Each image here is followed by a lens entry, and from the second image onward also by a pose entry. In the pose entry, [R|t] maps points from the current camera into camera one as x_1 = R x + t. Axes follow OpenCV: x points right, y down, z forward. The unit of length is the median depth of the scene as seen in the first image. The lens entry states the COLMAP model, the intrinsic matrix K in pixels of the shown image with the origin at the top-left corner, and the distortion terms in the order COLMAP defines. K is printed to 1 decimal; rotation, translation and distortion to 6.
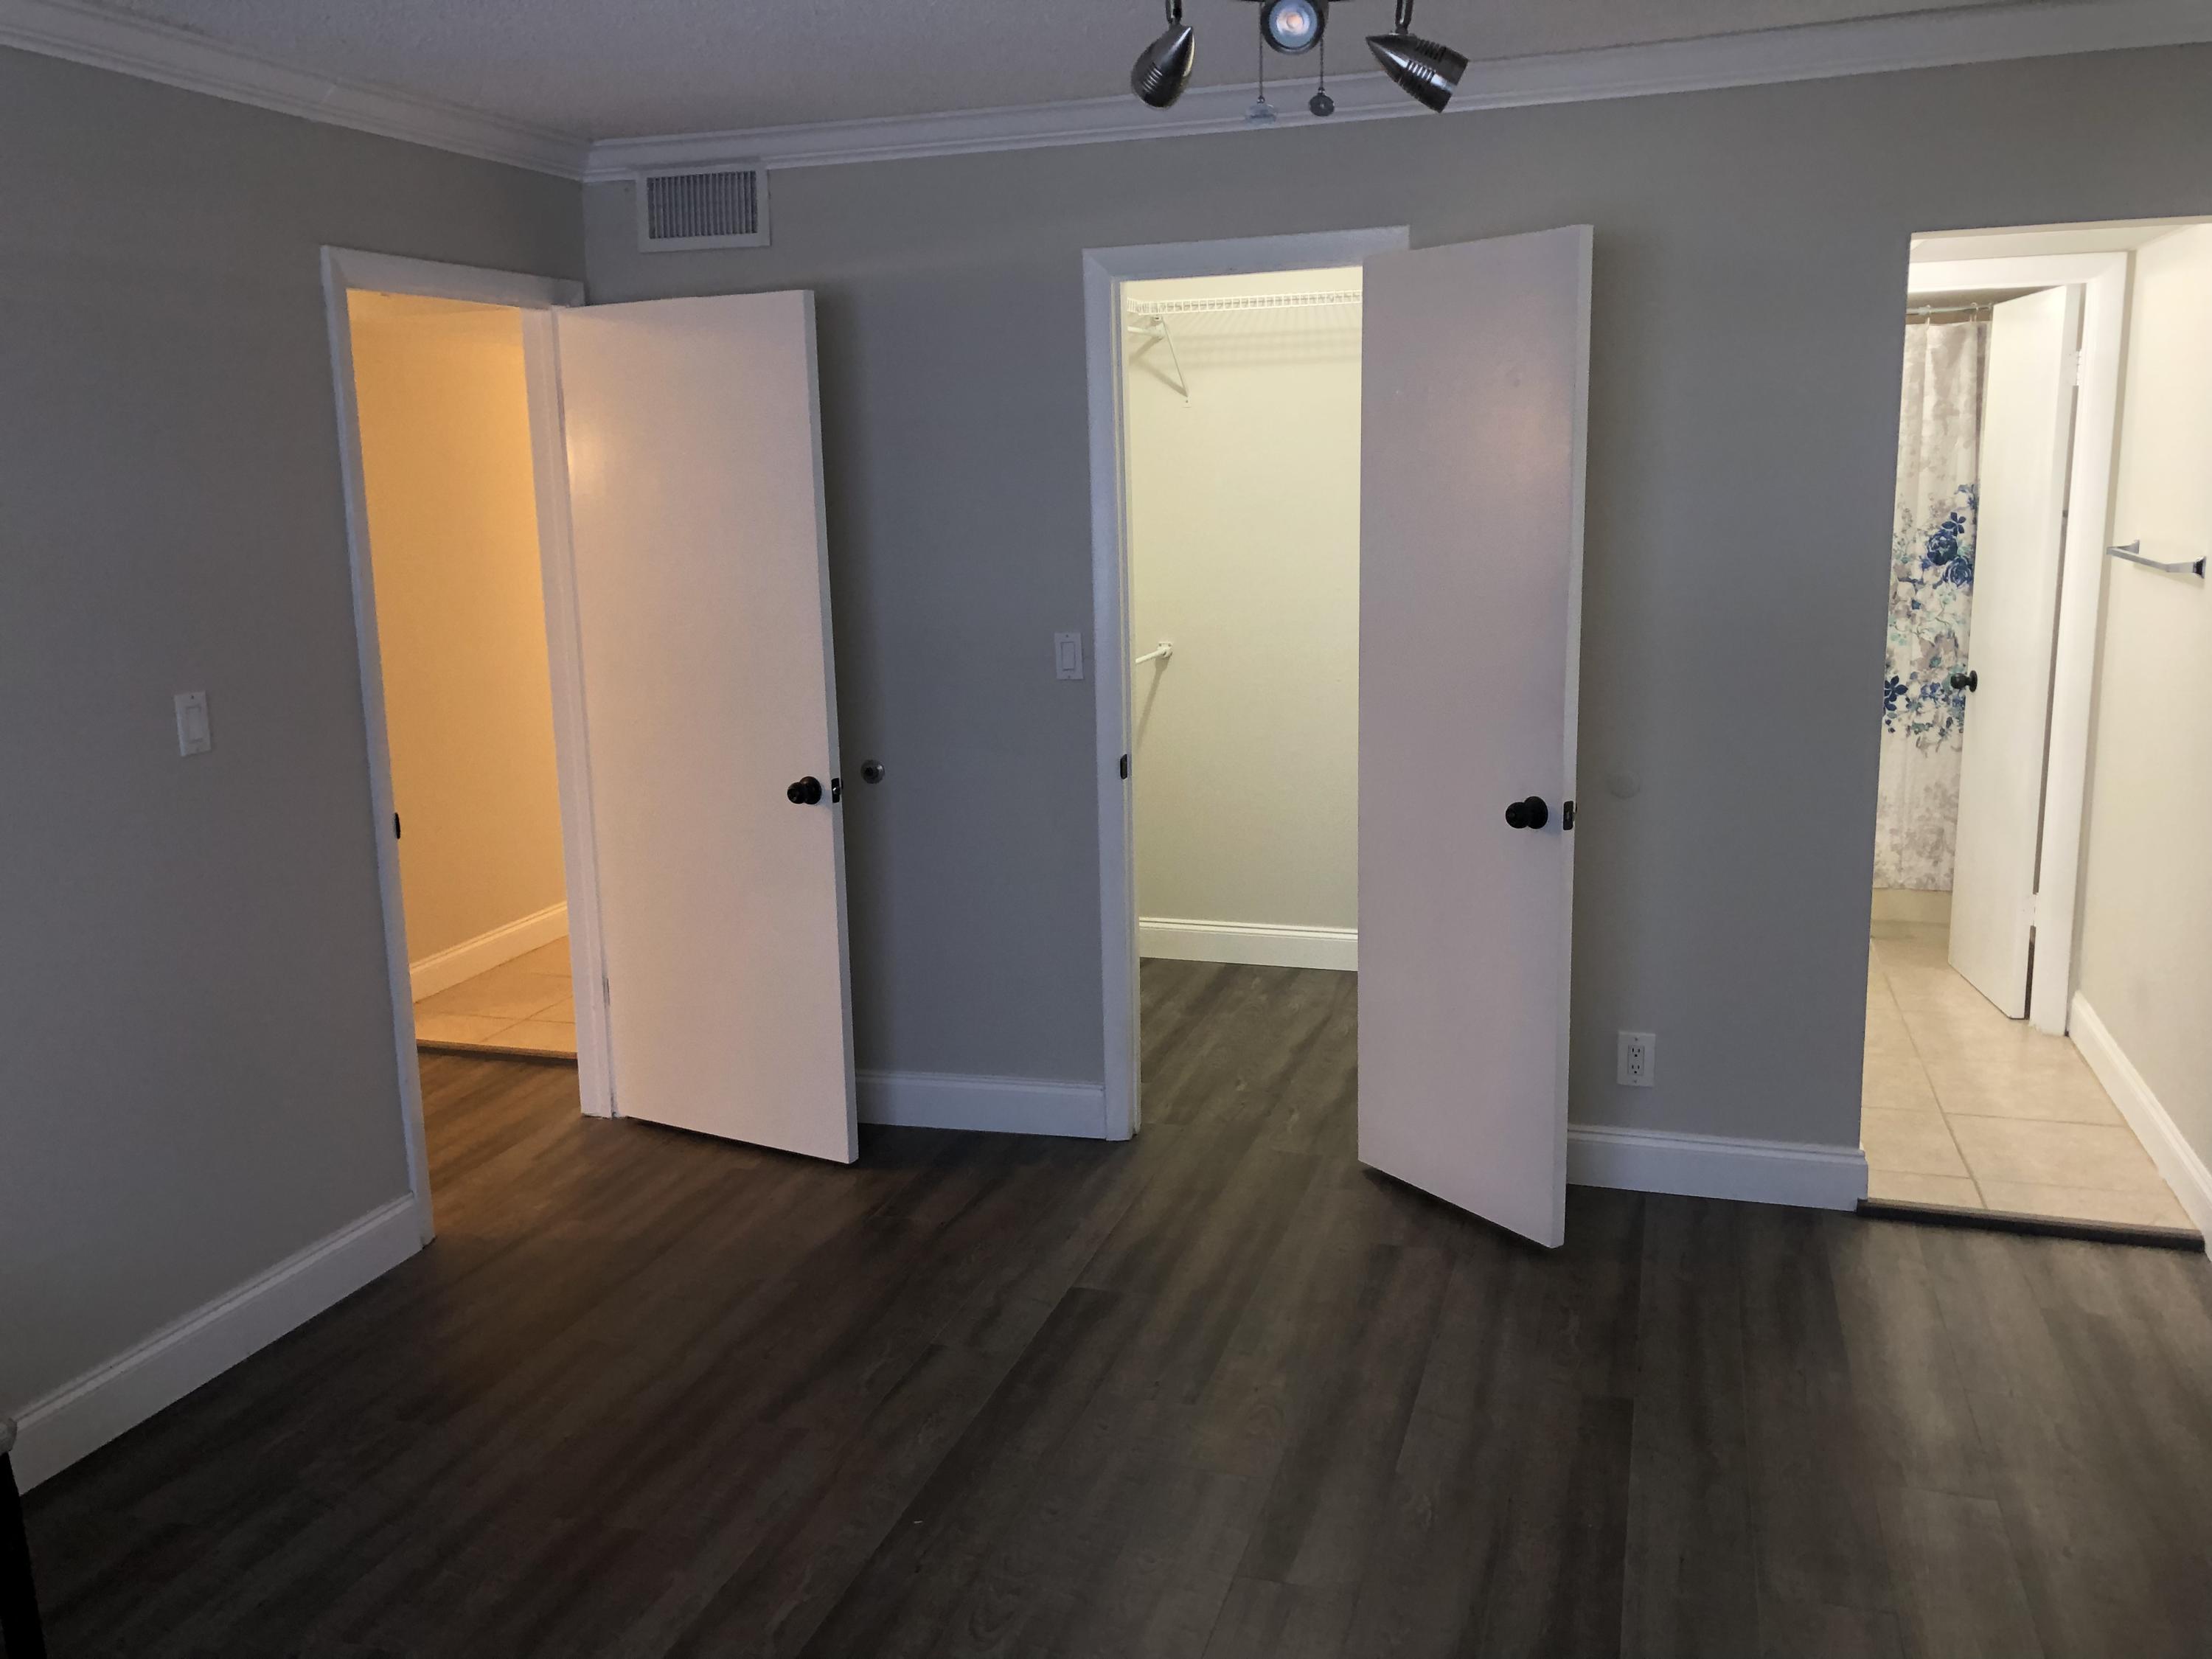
lens RADIAL K [[1796.4, 0, 1106.0], [0, 1796.4, 829.5], [0, 0, 1]] dist [0.065419, -0.072135]
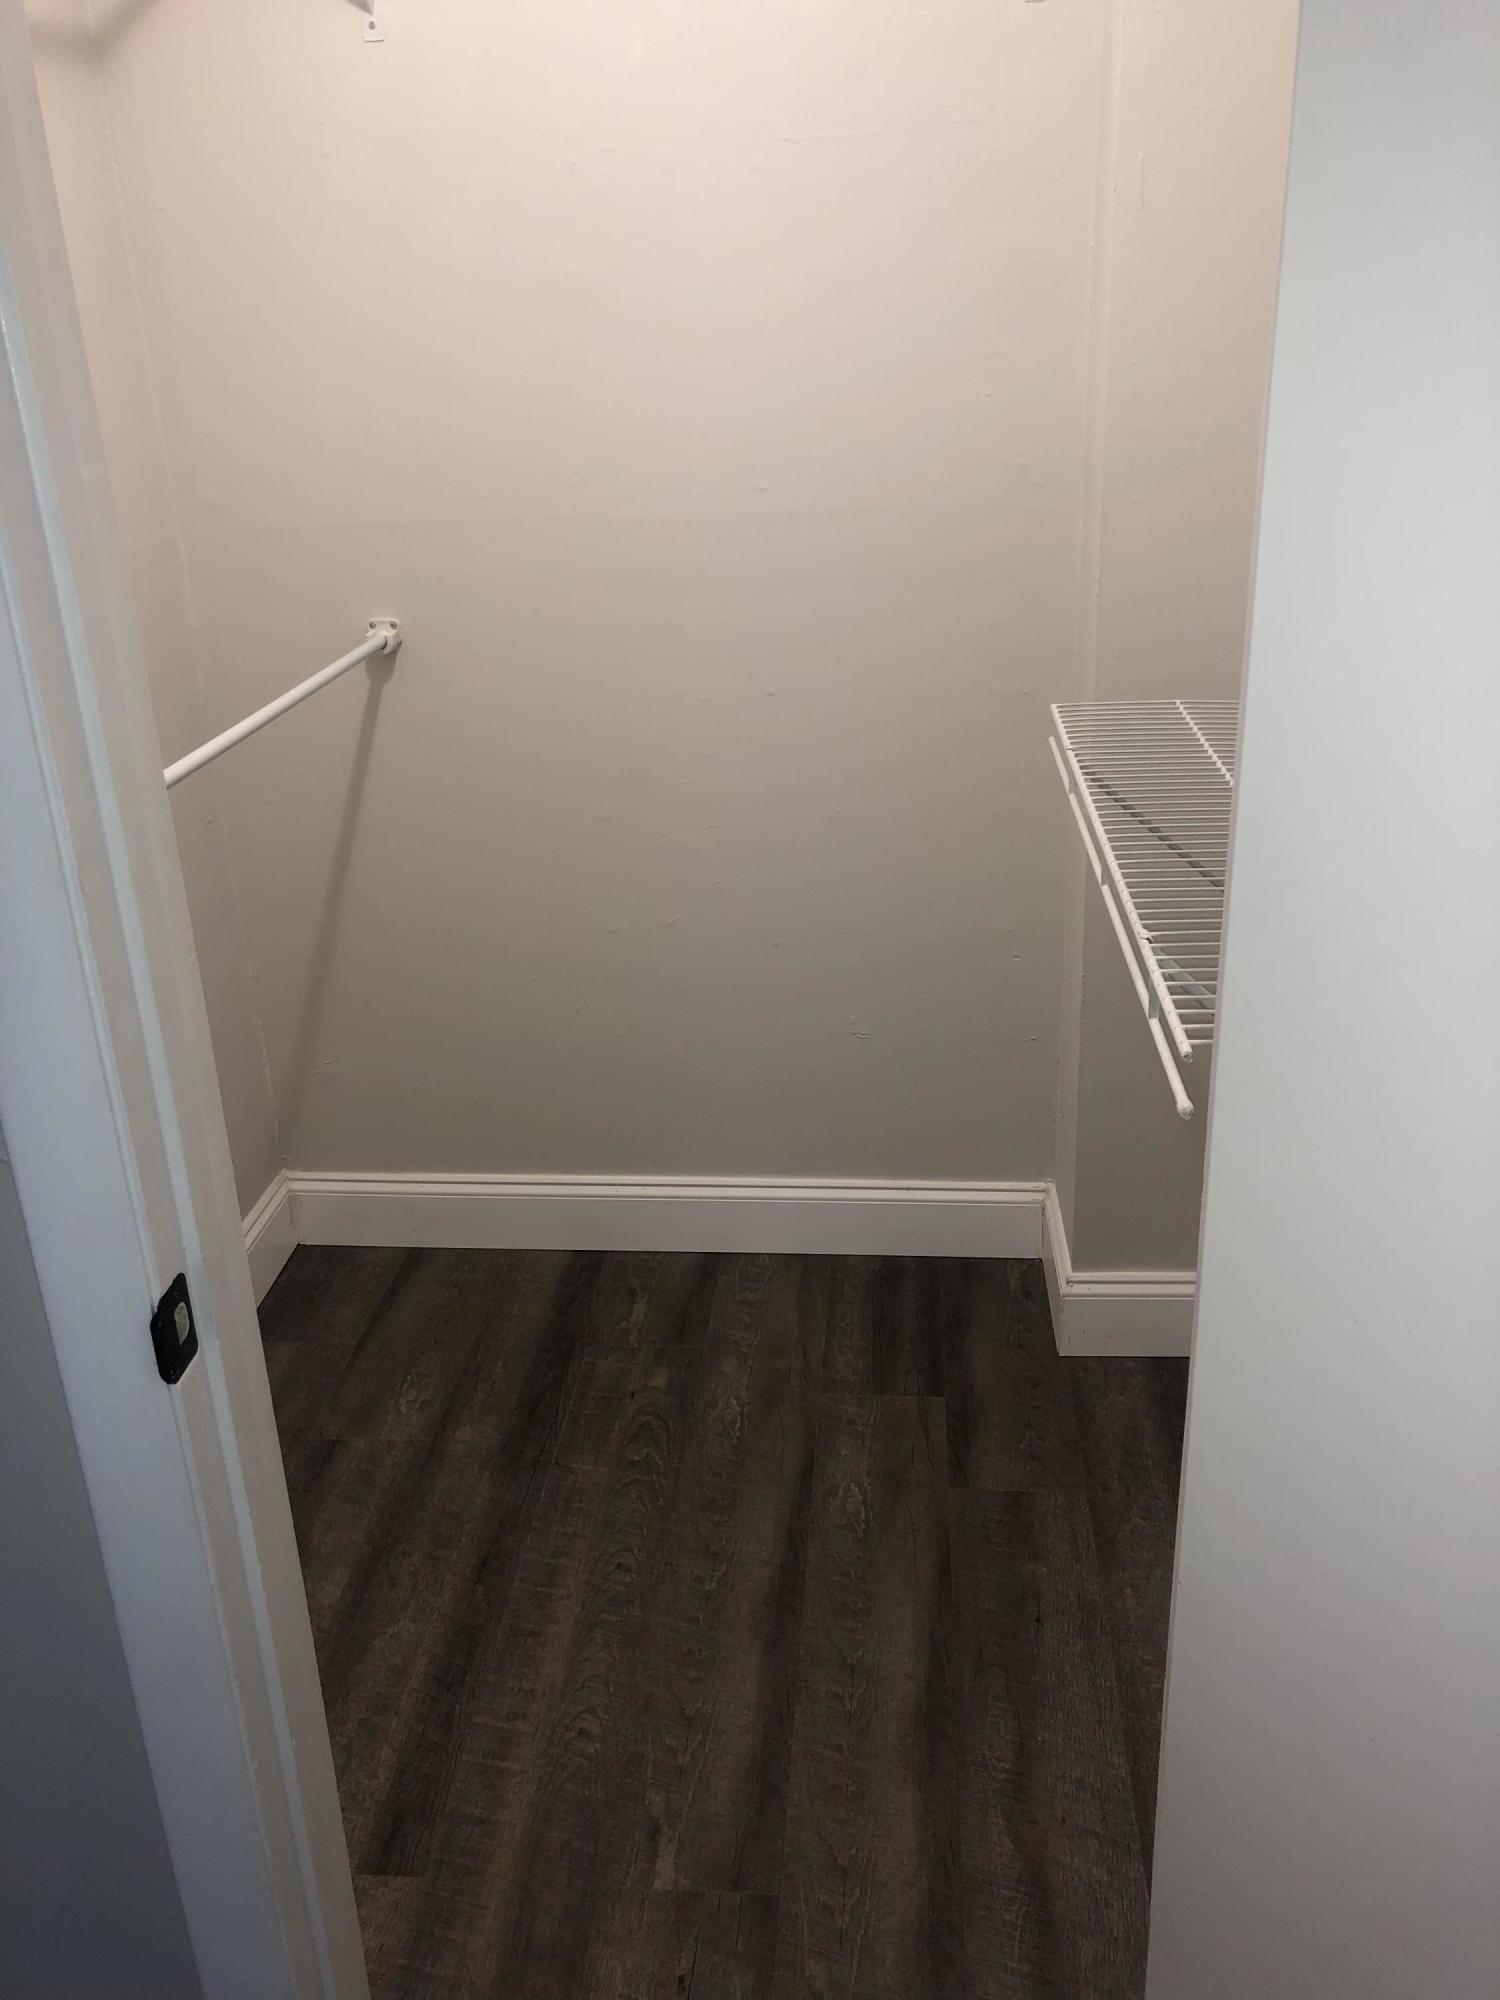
lens RADIAL K [[1624.3, 0, 746.0], [0, 1624.3, 1003.0], [0, 0, 1]] dist [0.065419, -0.072135]
pose [[0.977150, -0.086256, 0.194262, 0.033884], [0.044311, 0.976543, 0.210715, -0.093149], [-0.207880, -0.197292, 0.958051, 0.593654]]
